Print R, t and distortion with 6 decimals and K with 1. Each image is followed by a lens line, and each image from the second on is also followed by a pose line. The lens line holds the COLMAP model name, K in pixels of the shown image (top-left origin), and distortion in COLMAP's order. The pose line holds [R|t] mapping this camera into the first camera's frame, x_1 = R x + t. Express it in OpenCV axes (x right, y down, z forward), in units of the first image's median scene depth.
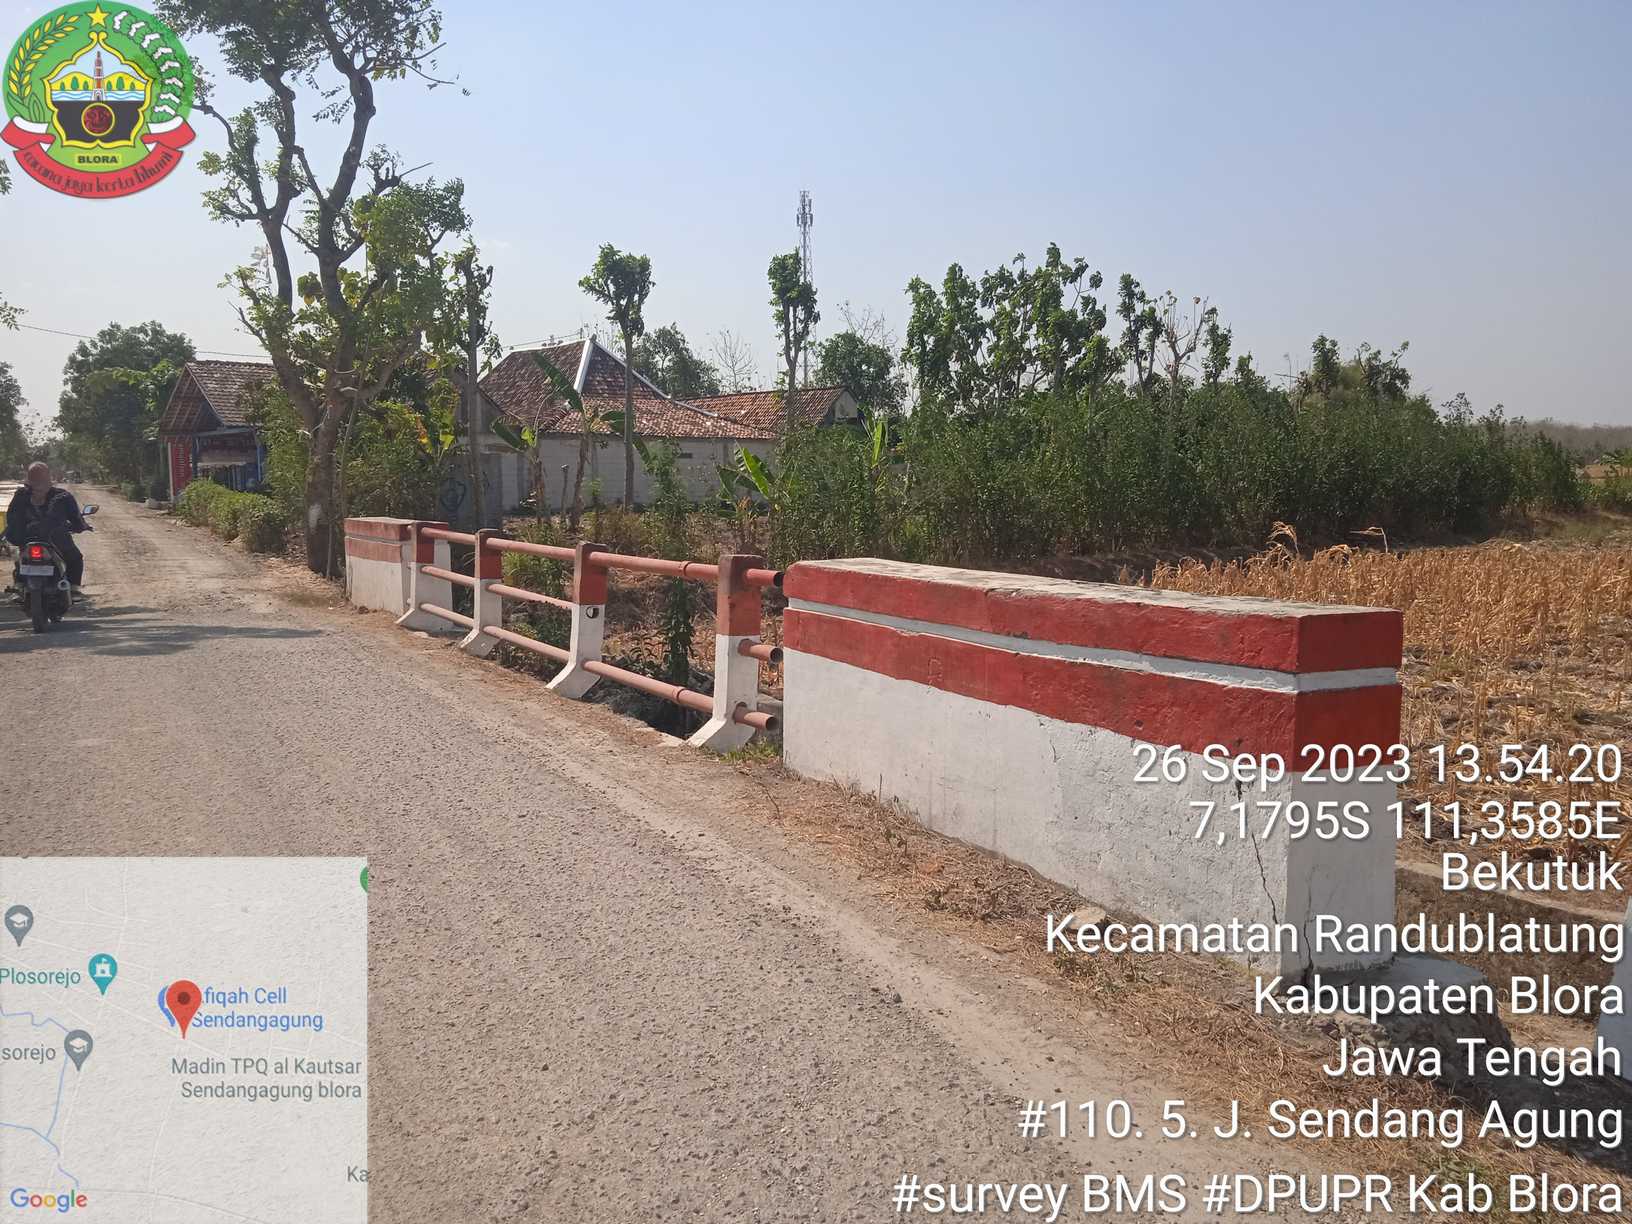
lens RADIAL K [[1379.8, 0, 813.3], [0, 1379.8, 614.6], [0, 0, 1]] dist [0.098516, -0.194475]
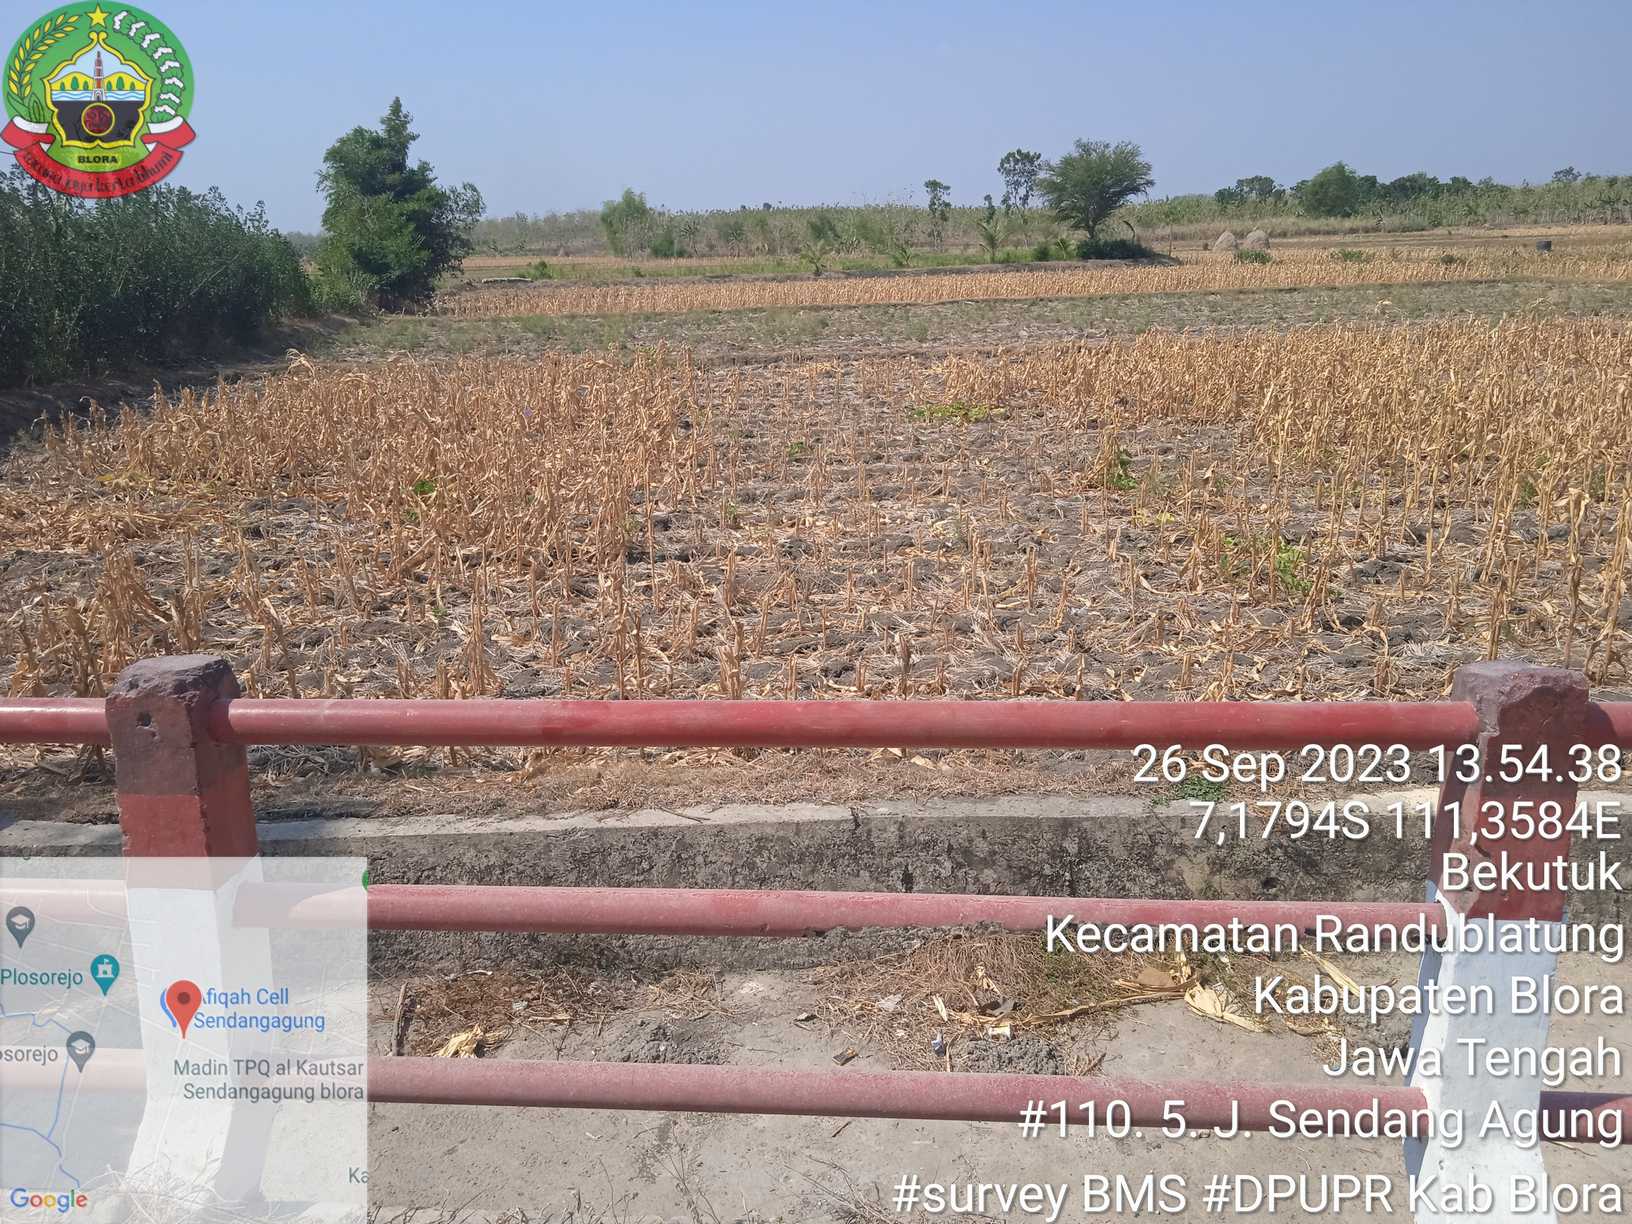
lens RADIAL K [[1343.6, 0, 820.3], [0, 1343.6, 632.9], [0, 0, 1]] dist [0.063082, -0.064701]
pose [[0.551492, -0.233554, 0.800818, -0.088272], [0.105587, 0.971828, 0.210715, -0.026448], [-0.827471, -0.031652, 0.560616, 0.210980]]
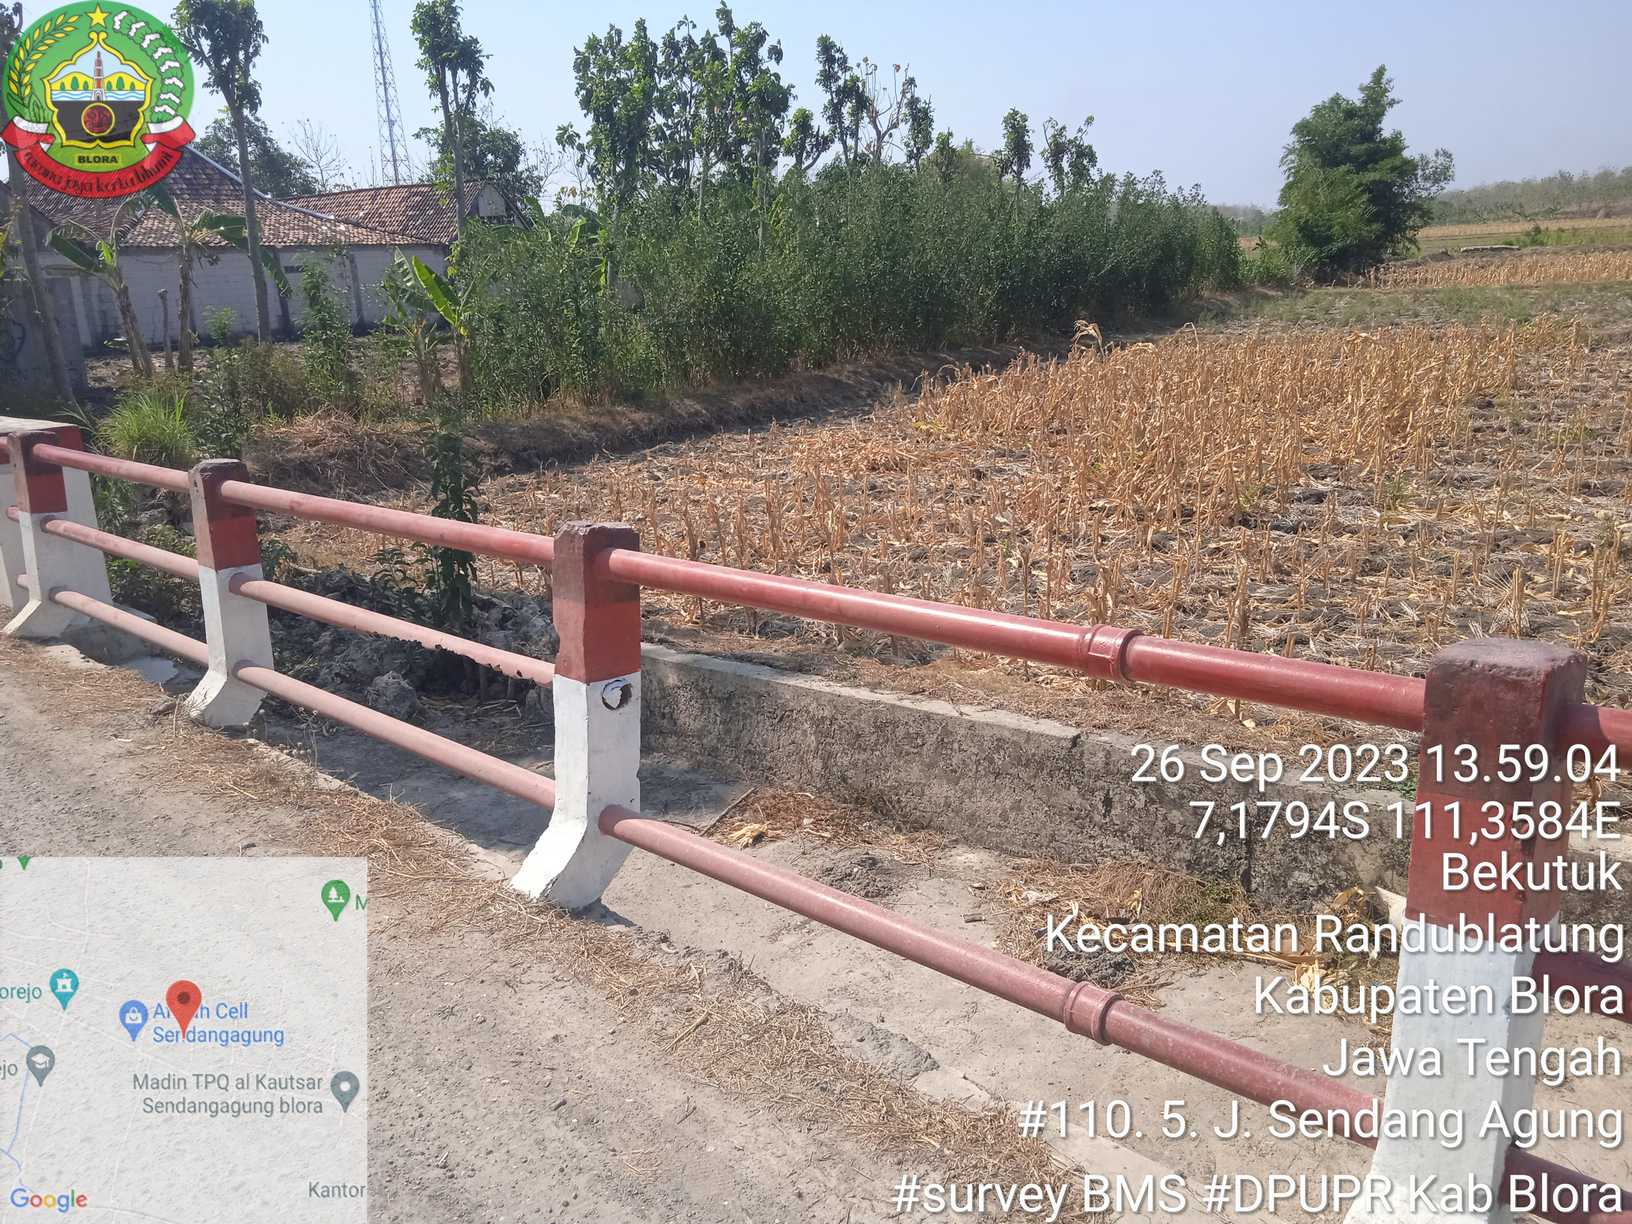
lens RADIAL K [[1355.4, 0, 816.0], [0, 1355.4, 612.0], [0, 0, 1]] dist [0.041536, -0.061925]
pose [[0.957206, -0.110676, 0.267410, -0.048467], [0.071452, 0.985760, 0.152222, -0.019059], [-0.280450, -0.126601, 0.951483, 0.142710]]
